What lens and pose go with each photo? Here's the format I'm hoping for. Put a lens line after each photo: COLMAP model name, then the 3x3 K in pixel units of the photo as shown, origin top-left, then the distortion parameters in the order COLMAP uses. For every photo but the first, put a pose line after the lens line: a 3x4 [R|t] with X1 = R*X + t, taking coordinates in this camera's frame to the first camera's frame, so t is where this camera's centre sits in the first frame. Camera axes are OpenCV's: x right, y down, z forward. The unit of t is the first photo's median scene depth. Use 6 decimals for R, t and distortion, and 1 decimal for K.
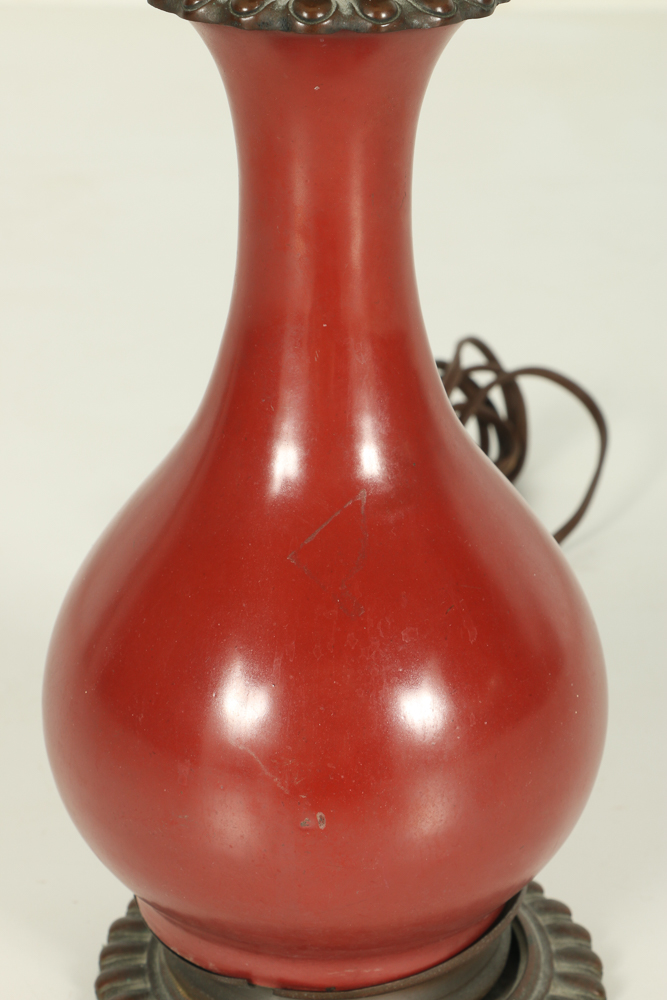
lens RADIAL K [[2658.4, 0, 336.1], [0, 2658.4, 500.3], [0, 0, 1]] dist [0.428024, 0.000000]
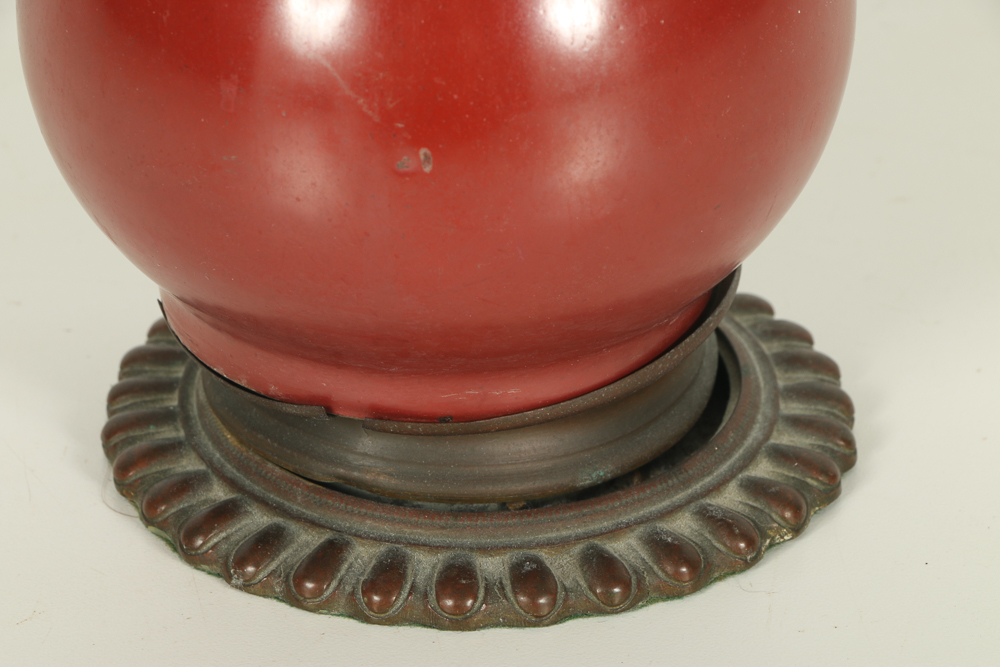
lens RADIAL K [[6324.9, 0, 495.0], [0, 6324.9, 334.8], [0, 0, 1]] dist [1.698098, 0.000000]
pose [[0.999865, -0.000259, -0.016427, 0.037811], [0.001306, 0.997966, 0.063742, 0.056455], [0.016377, -0.063755, 0.997831, -0.628395]]
